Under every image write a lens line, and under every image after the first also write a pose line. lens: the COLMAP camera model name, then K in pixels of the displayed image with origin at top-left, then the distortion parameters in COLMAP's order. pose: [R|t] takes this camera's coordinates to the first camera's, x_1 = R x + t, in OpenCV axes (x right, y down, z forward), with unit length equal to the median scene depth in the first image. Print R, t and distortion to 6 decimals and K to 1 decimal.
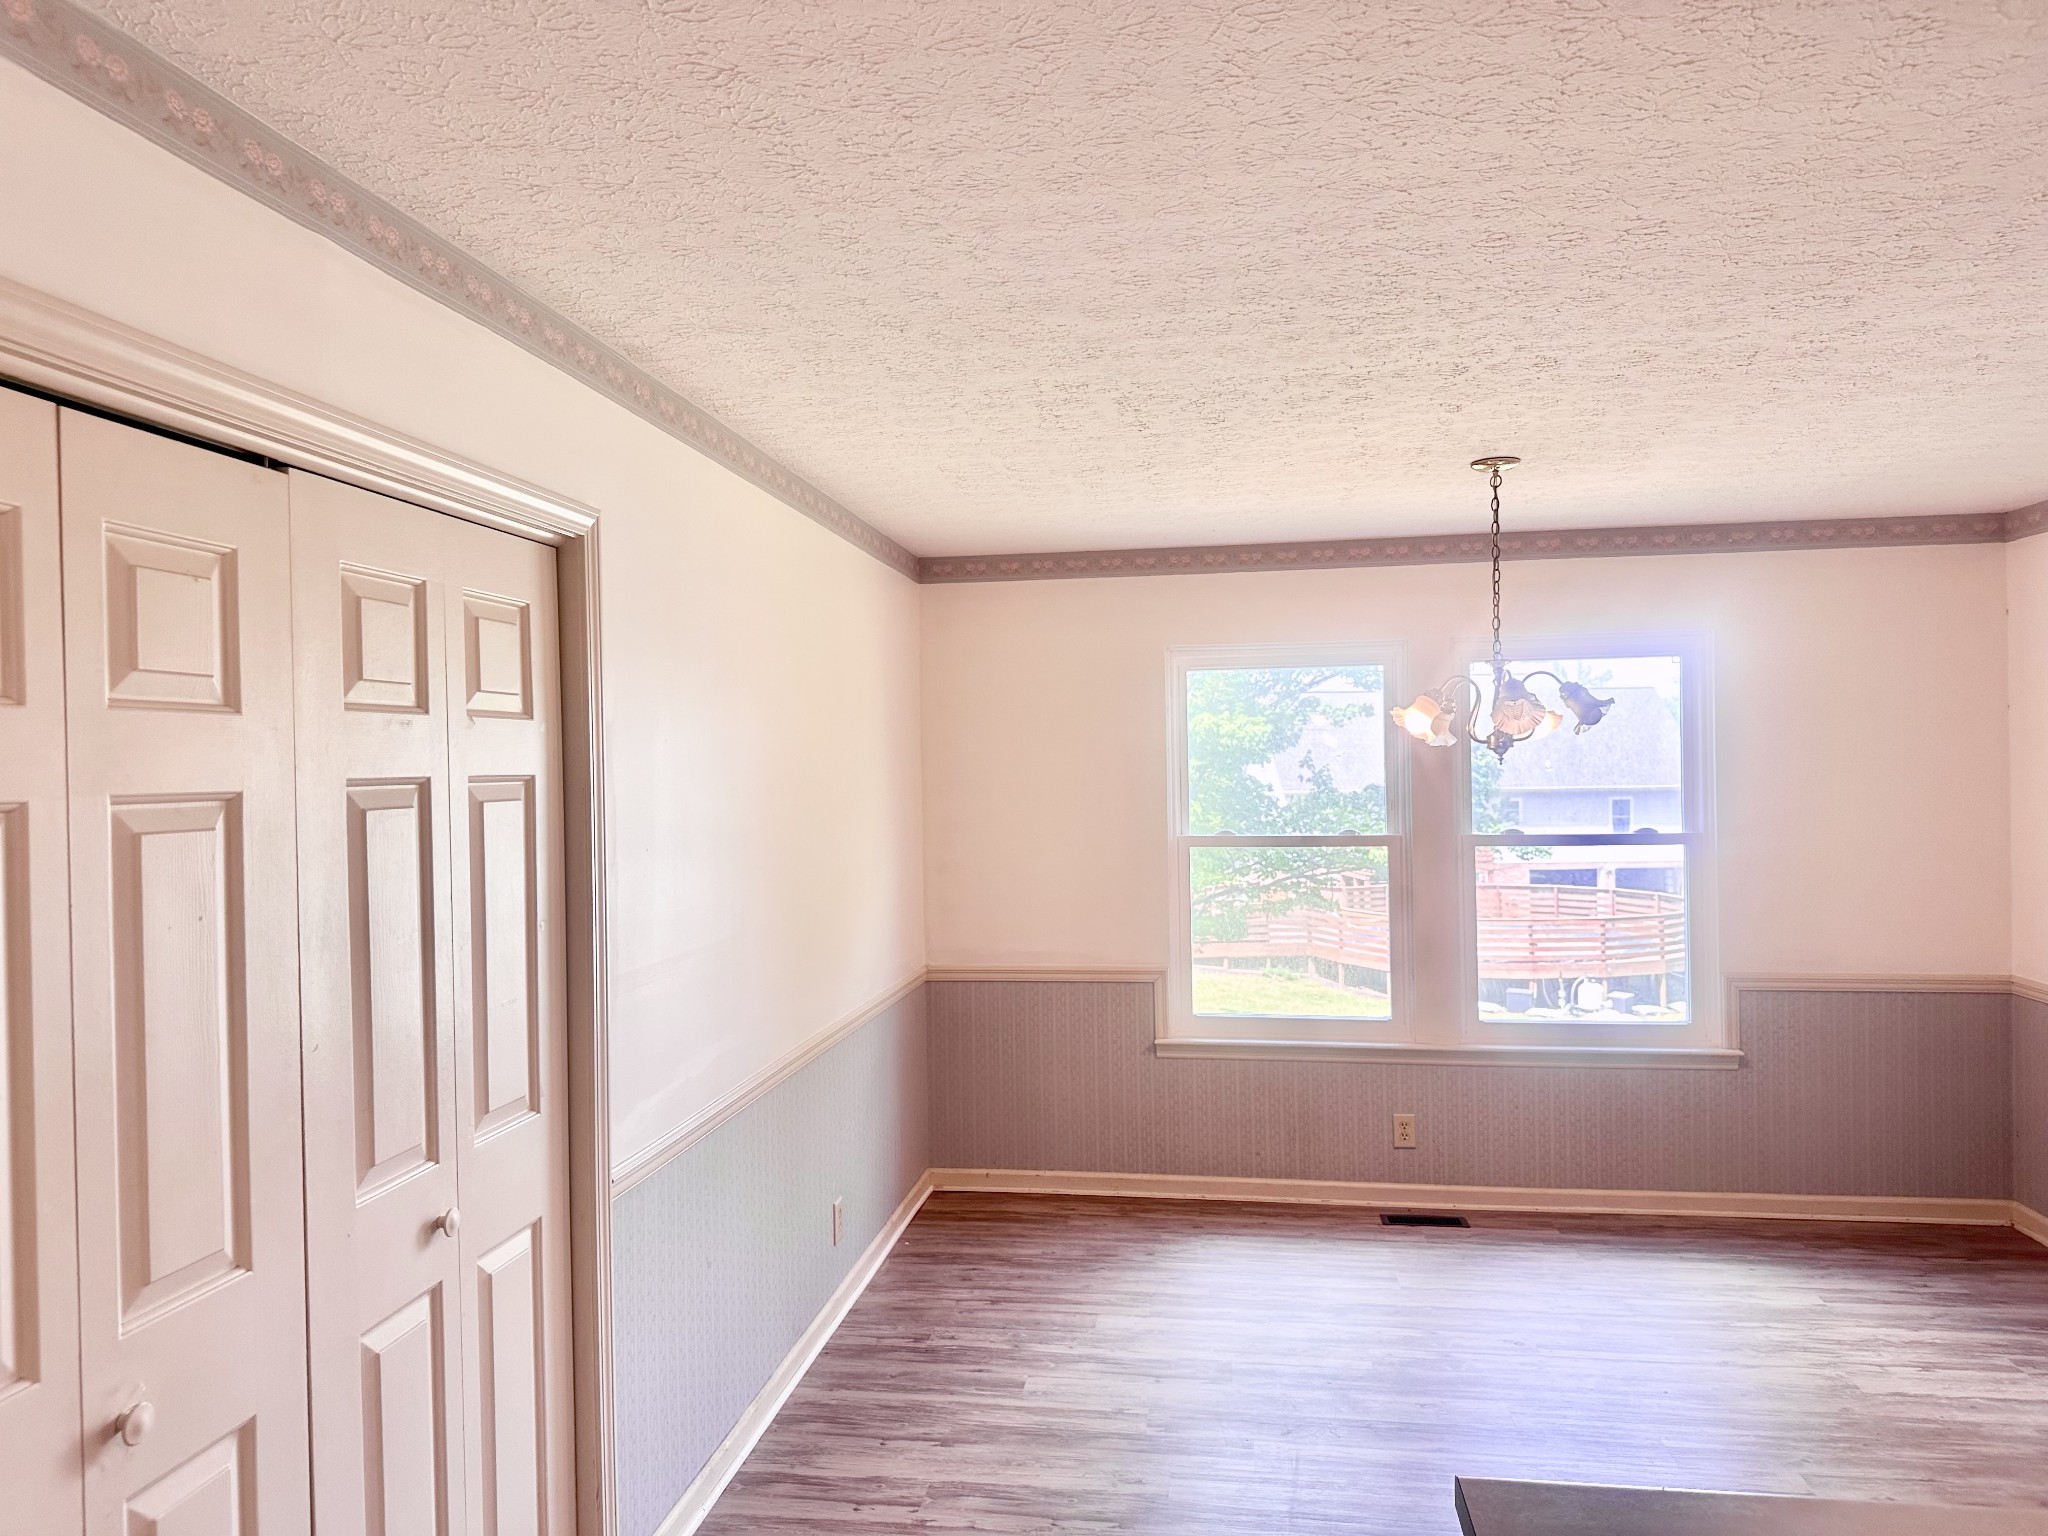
lens RADIAL K [[1443.4, 0, 1024.0], [0, 1443.4, 768.0], [0, 0, 1]] dist [0.057666, -0.056090]
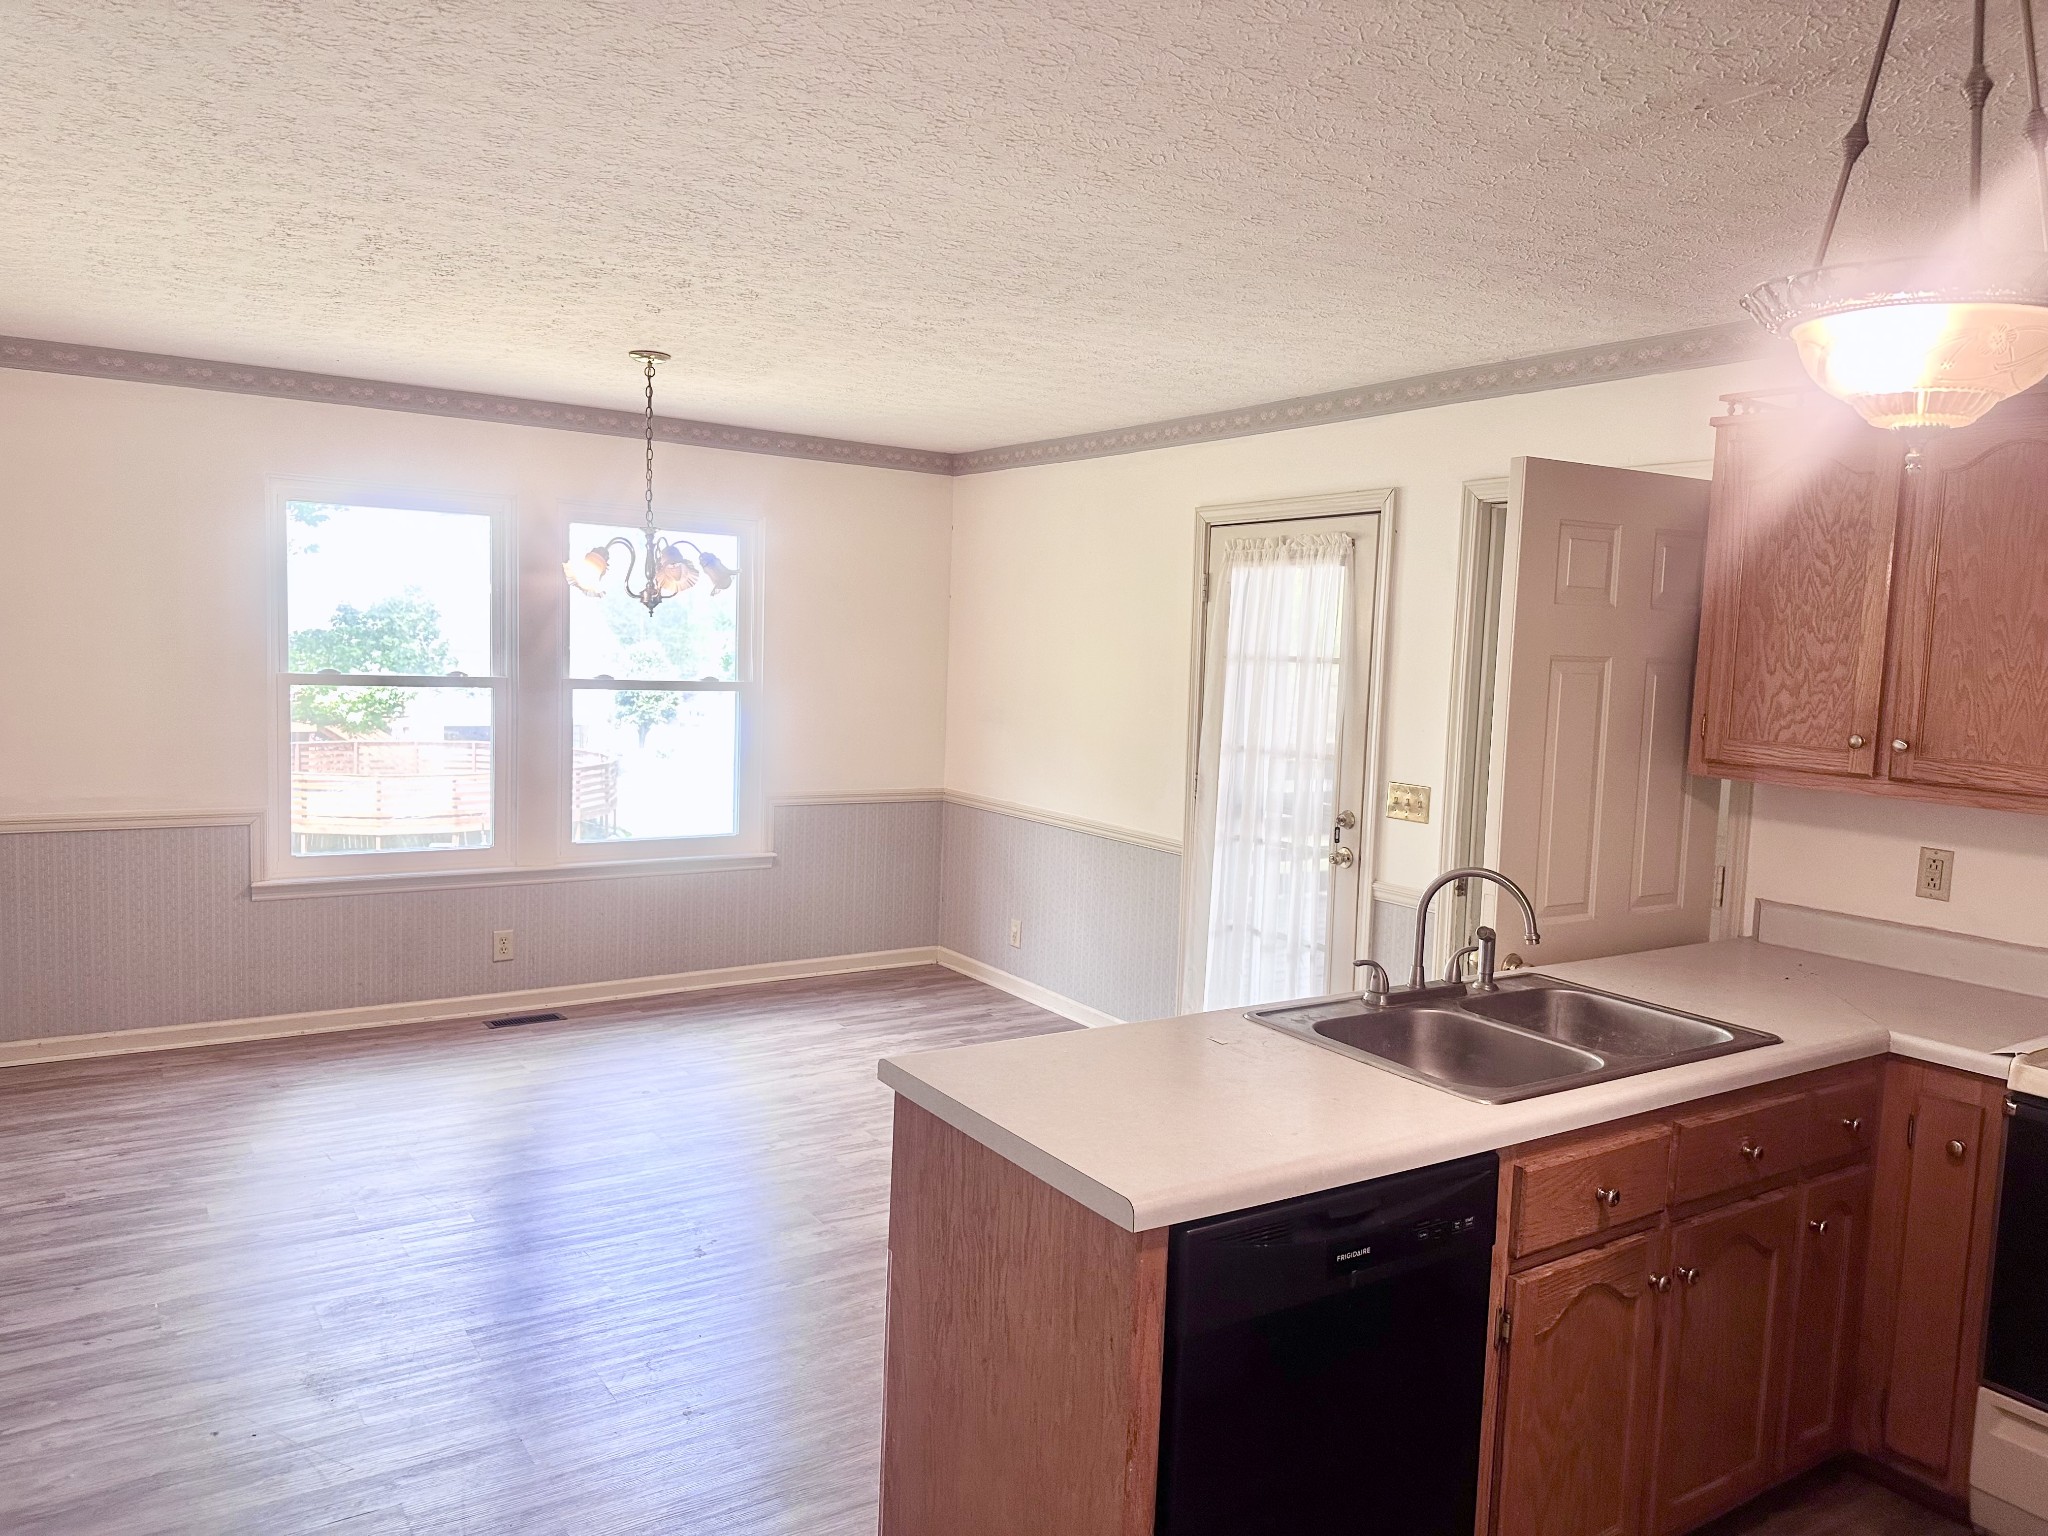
lens RADIAL K [[1443.4, 0, 1024.0], [0, 1443.4, 768.0], [0, 0, 1]] dist [0.057666, -0.056090]
pose [[0.743523, -0.017596, 0.668479, -0.207662], [-0.046988, 0.995808, 0.078475, 0.011713], [-0.667058, -0.089758, 0.739579, -0.078036]]
